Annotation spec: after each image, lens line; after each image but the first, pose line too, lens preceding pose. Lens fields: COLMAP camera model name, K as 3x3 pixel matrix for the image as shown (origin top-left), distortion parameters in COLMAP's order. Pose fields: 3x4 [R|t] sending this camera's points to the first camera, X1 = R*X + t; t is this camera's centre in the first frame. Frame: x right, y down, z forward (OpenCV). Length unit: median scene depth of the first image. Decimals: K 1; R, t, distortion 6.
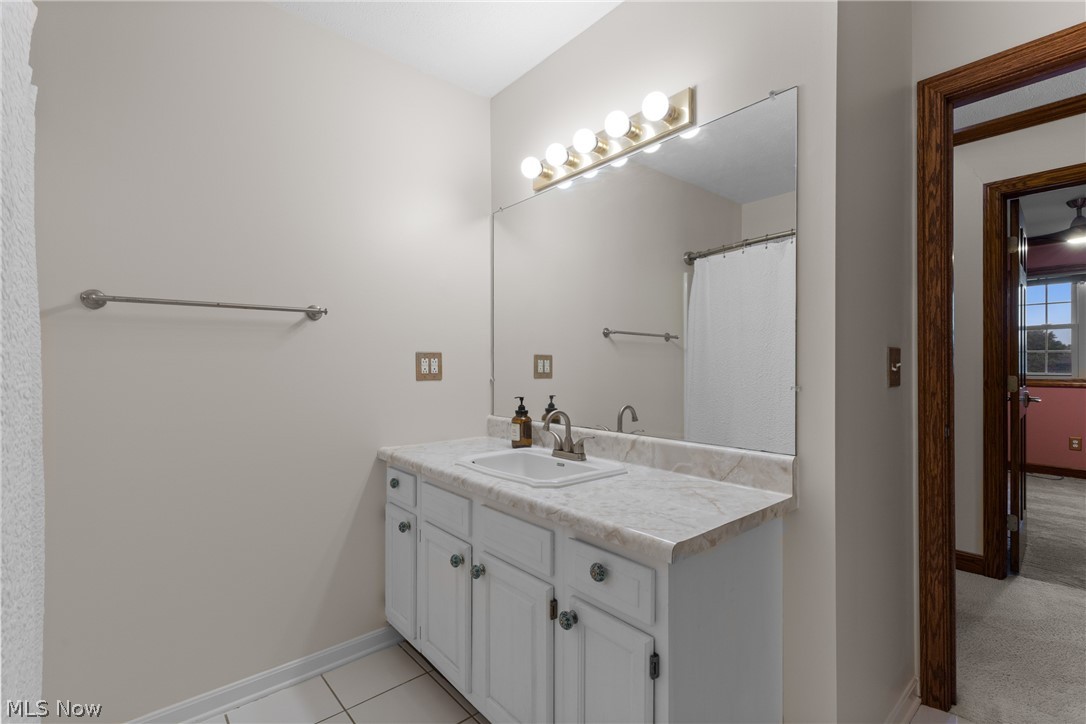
lens RADIAL K [[491.1, 0, 539.7], [0, 491.1, 365.2], [0, 0, 1]] dist [0.008652, -0.001432]
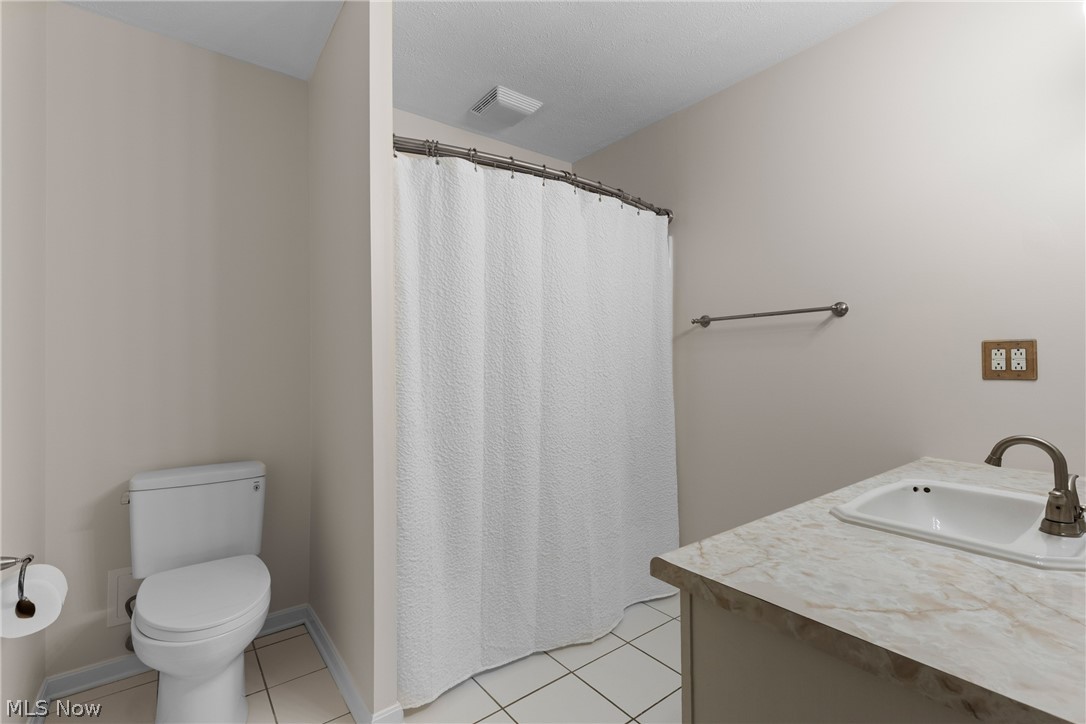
lens RADIAL K [[491.1, 0, 539.8], [0, 491.1, 360.3], [0, 0, 1]] dist [0.008652, -0.001432]
pose [[-0.059214, -0.004820, -0.998234, 0.907851], [0.005811, 0.999970, -0.005173, 0.003555], [0.998228, -0.006107, -0.059184, 0.641006]]
